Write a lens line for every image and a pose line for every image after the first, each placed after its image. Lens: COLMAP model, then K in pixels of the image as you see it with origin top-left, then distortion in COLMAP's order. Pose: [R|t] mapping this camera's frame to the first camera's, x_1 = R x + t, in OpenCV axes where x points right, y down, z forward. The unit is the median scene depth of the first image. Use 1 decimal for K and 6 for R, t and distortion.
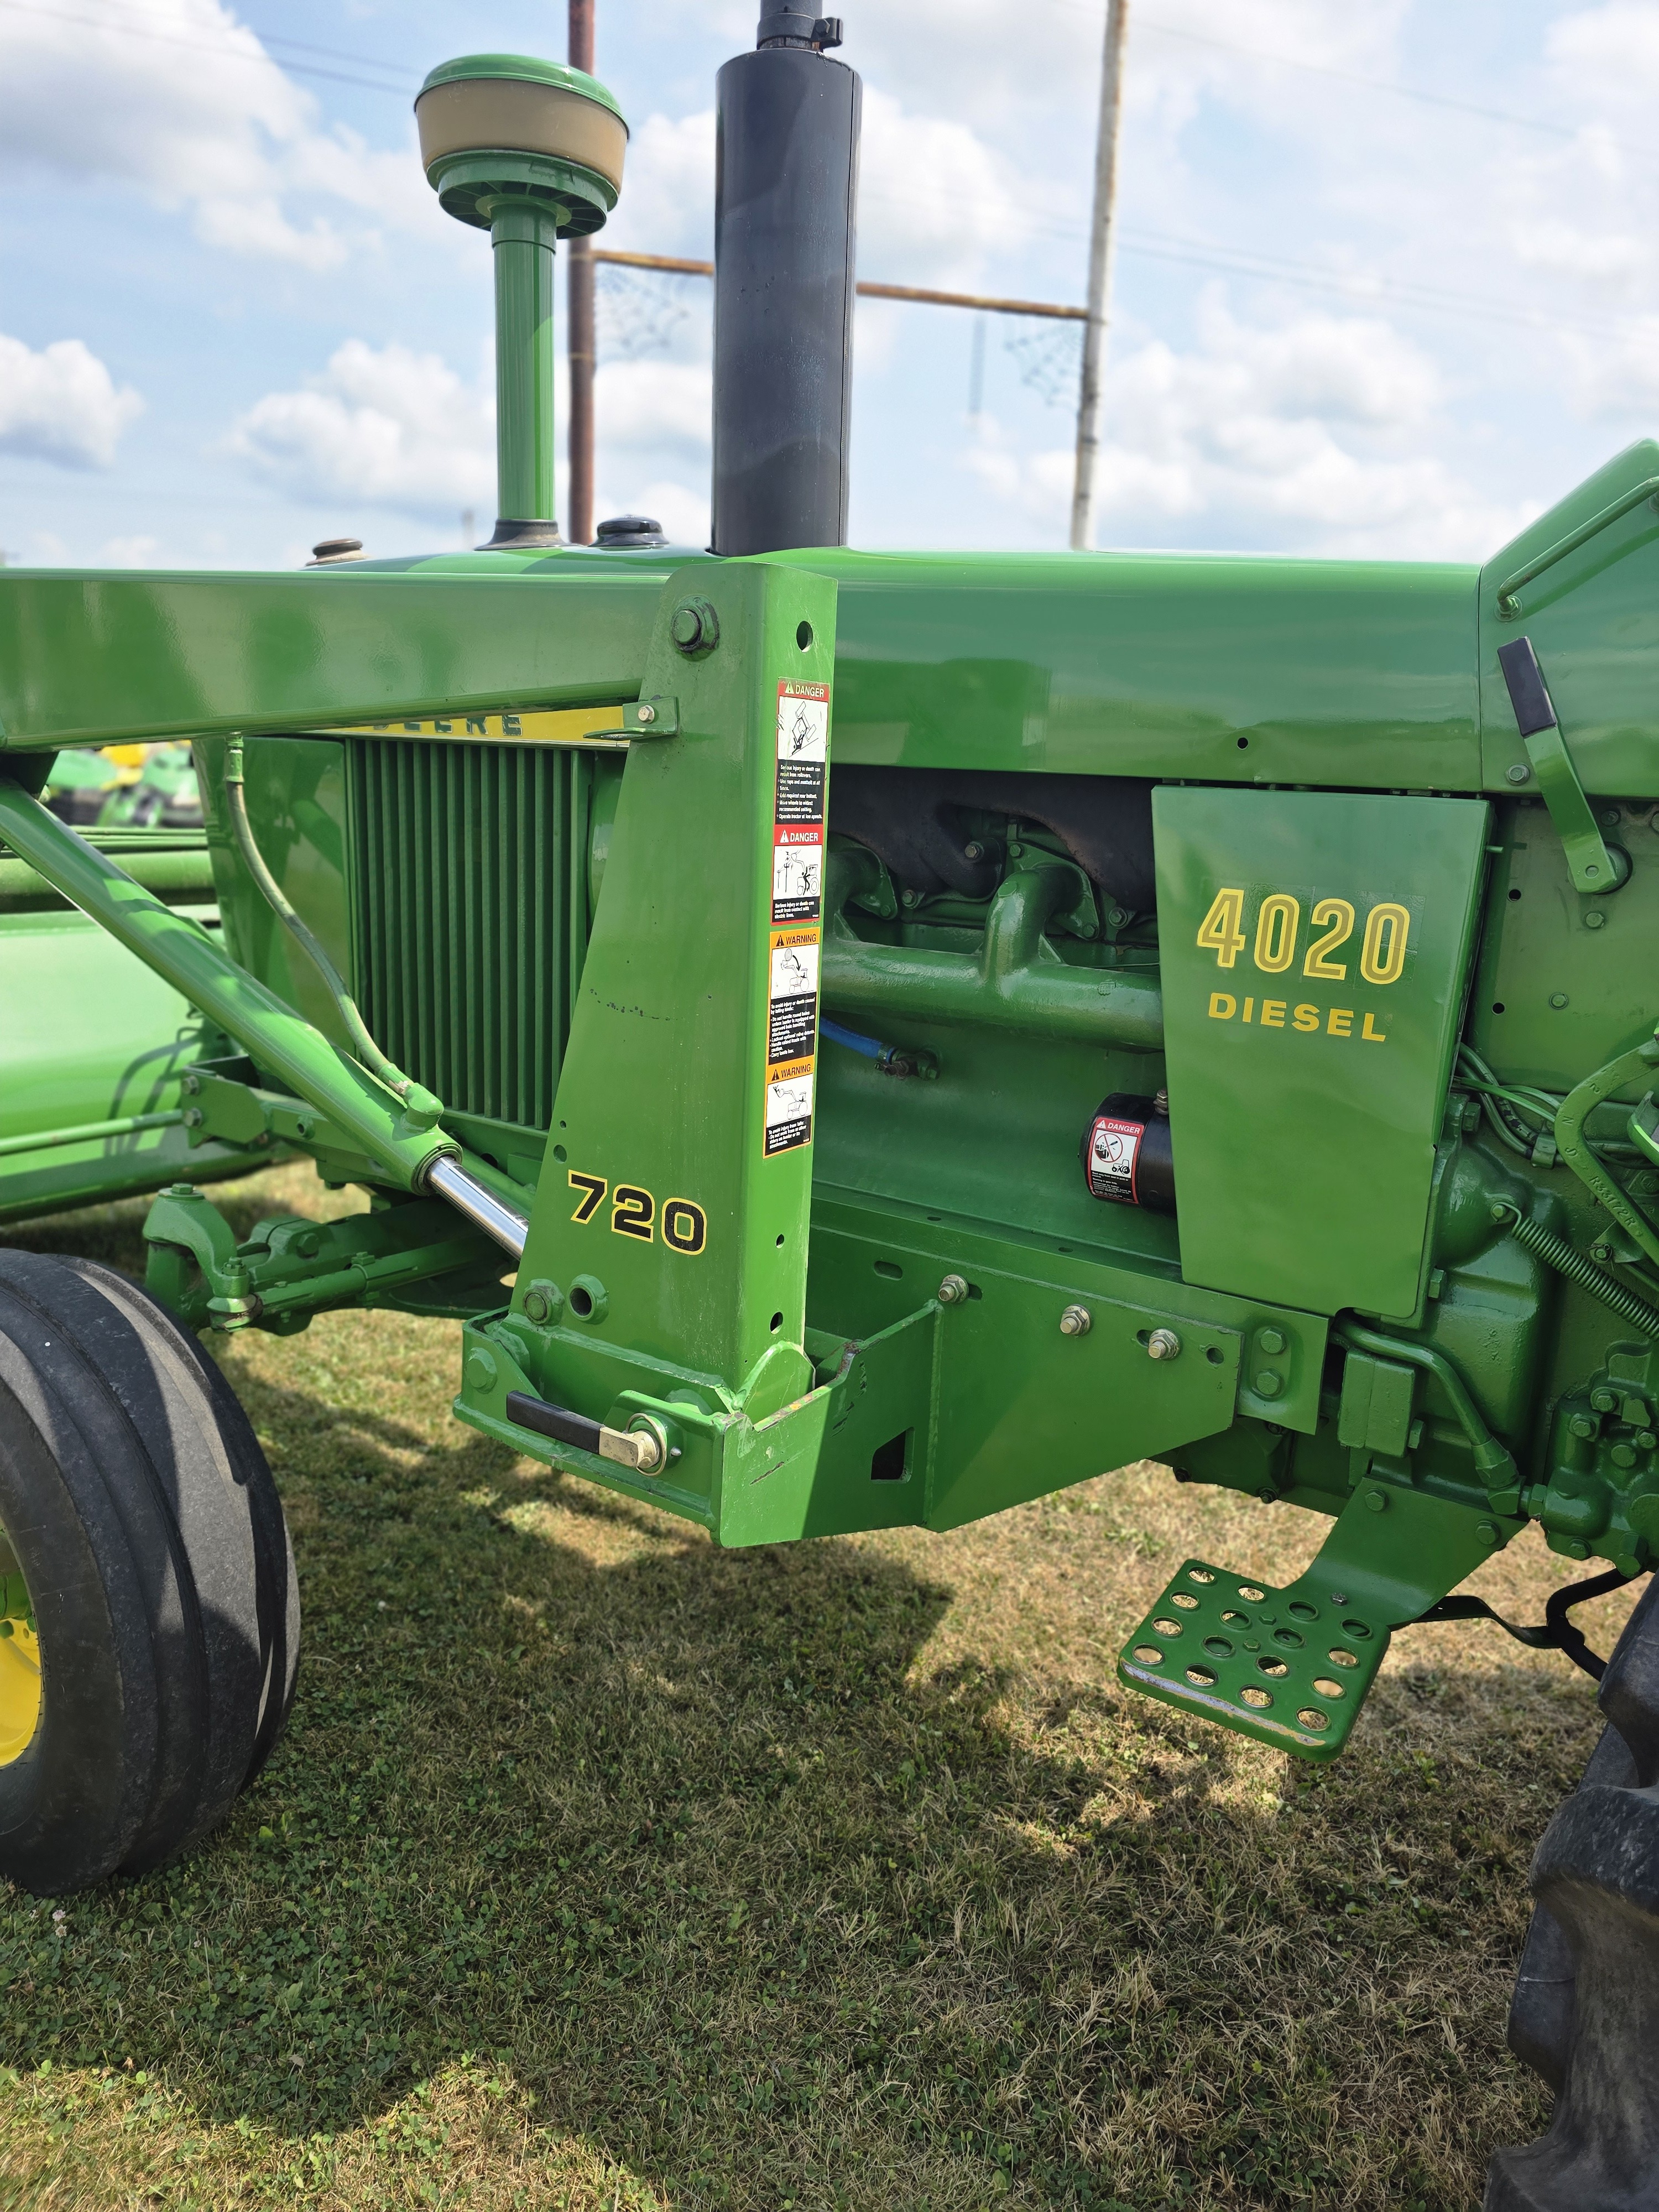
lens RADIAL K [[1503.7, 0, 832.7], [0, 1503.7, 1088.2], [0, 0, 1]] dist [0.032371, -0.022086]
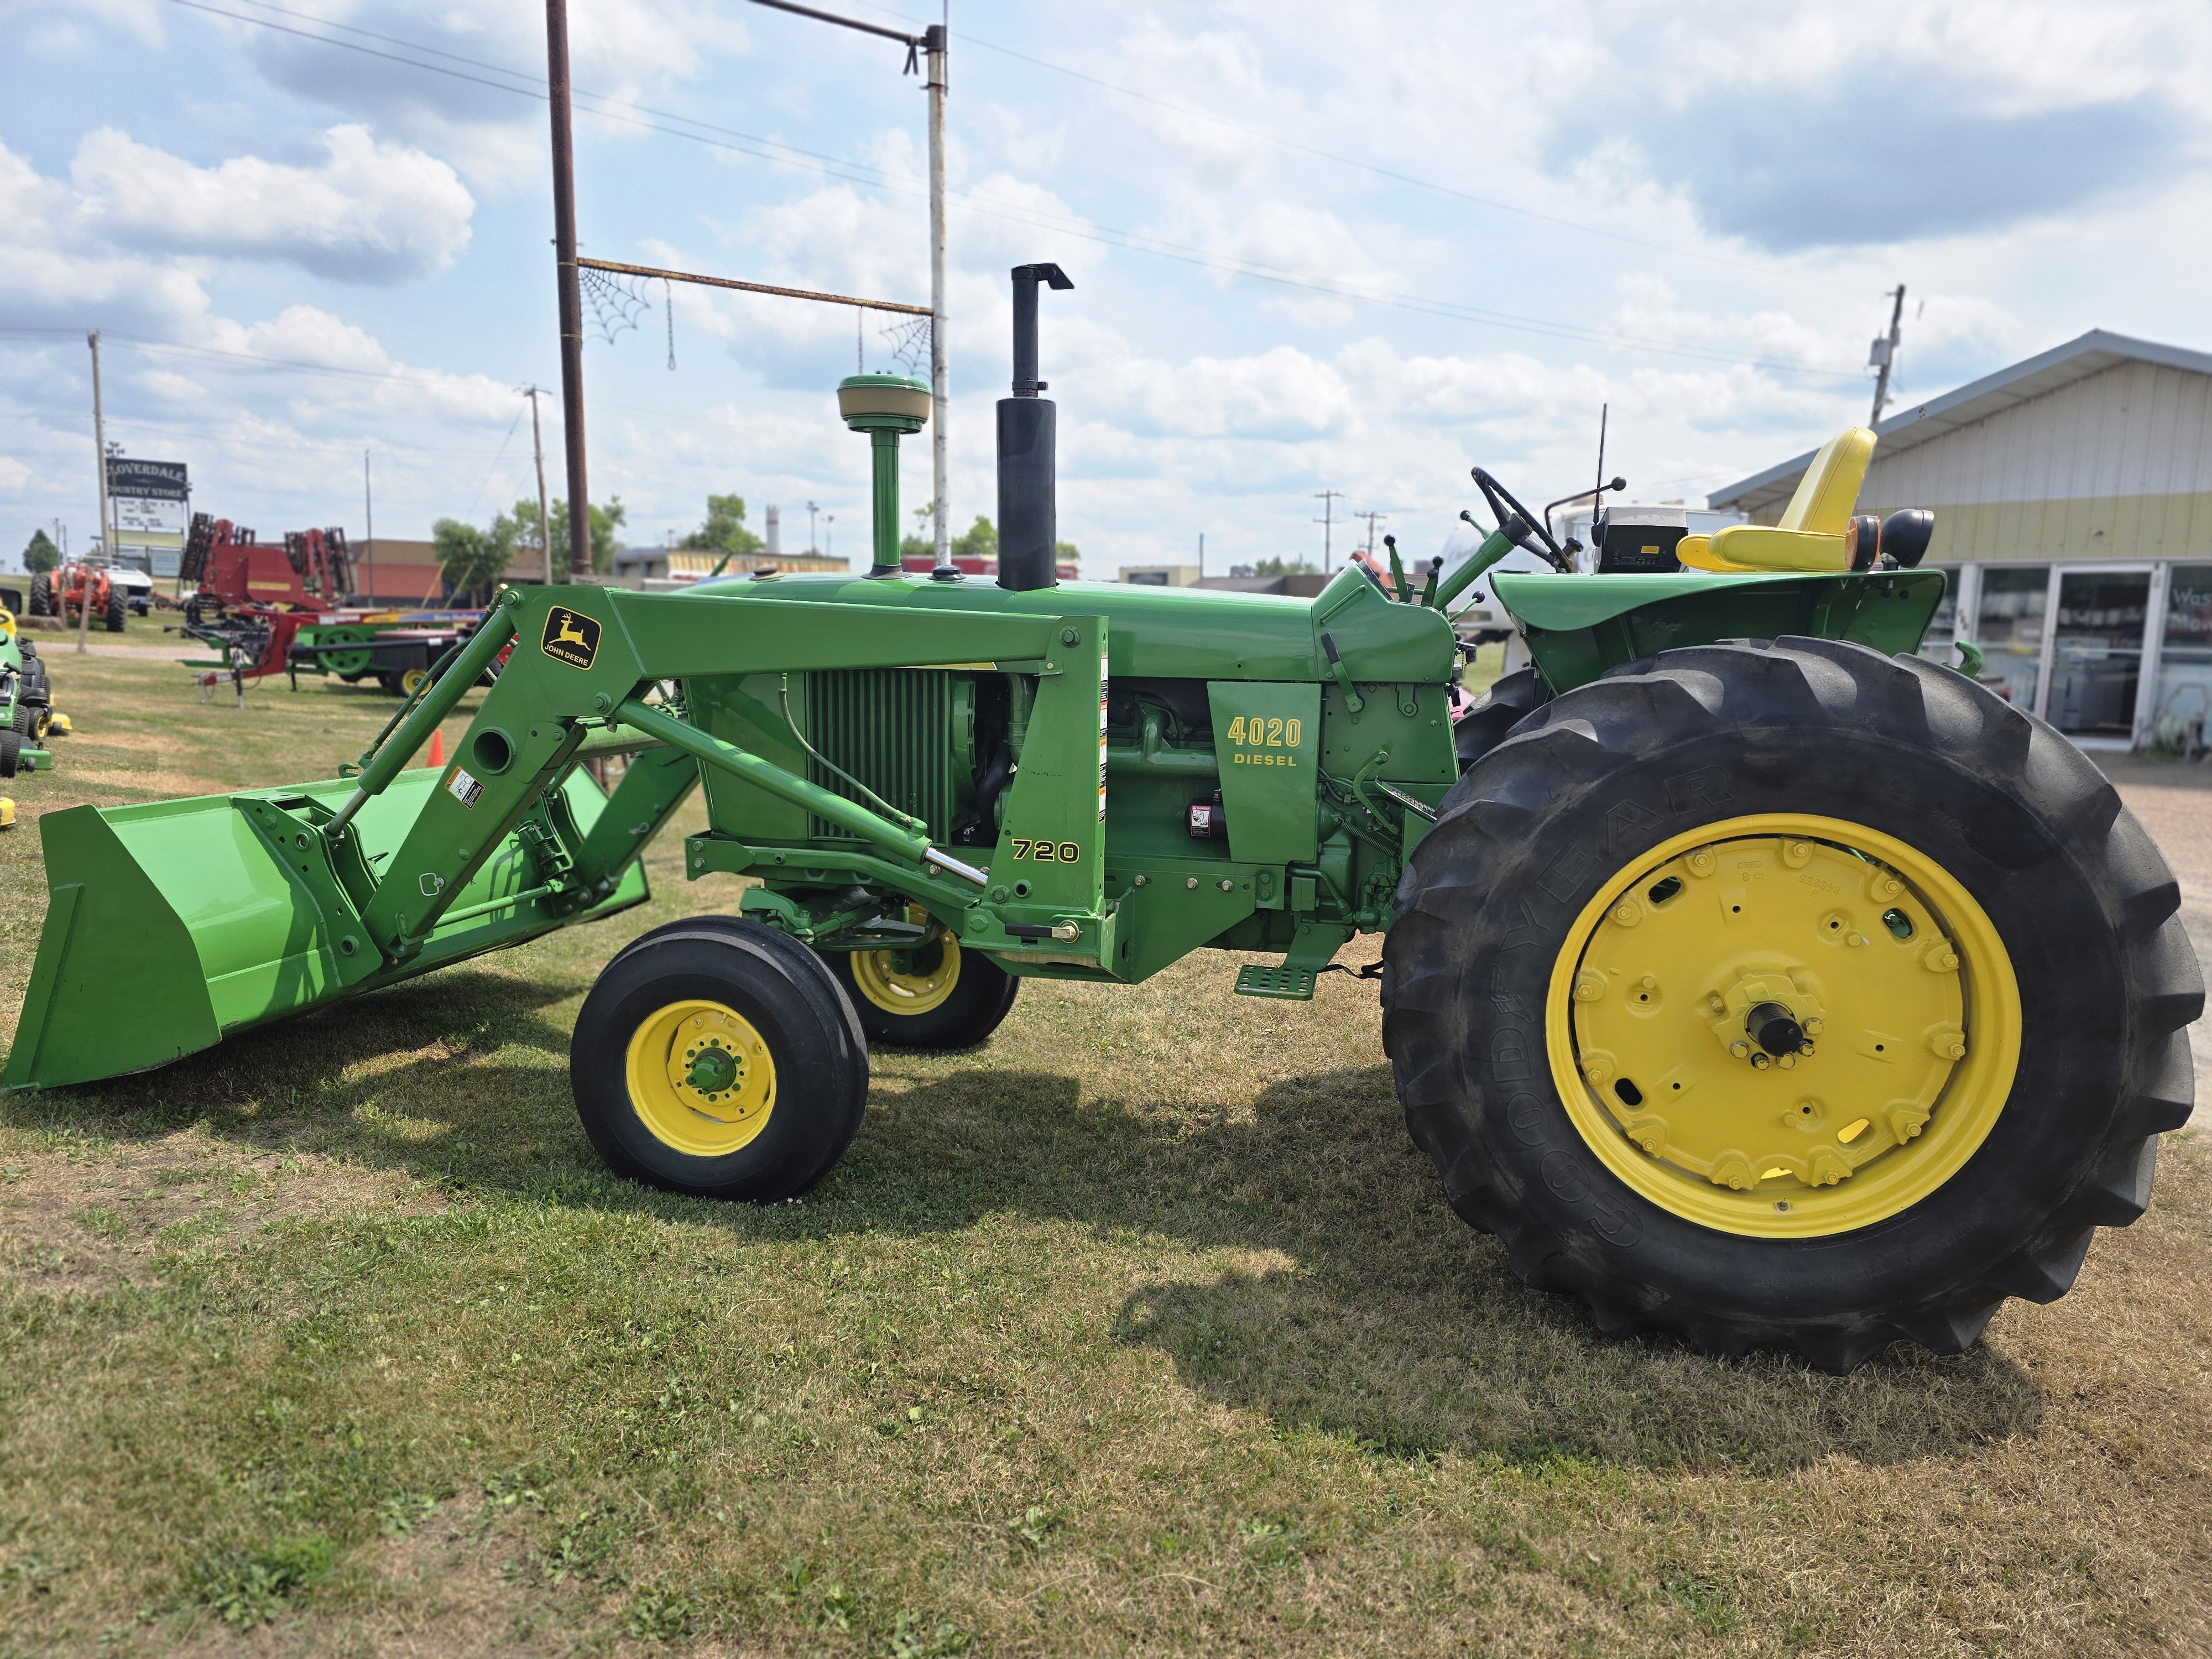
lens RADIAL K [[1503.7, 0, 1101.6], [0, 1503.7, 840.2], [0, 0, 1]] dist [0.032371, -0.022086]
pose [[0.934356, -0.083201, 0.346490, -0.945678], [0.099942, 0.994520, -0.030698, 0.153860], [-0.342037, 0.063312, 0.937551, -1.494862]]
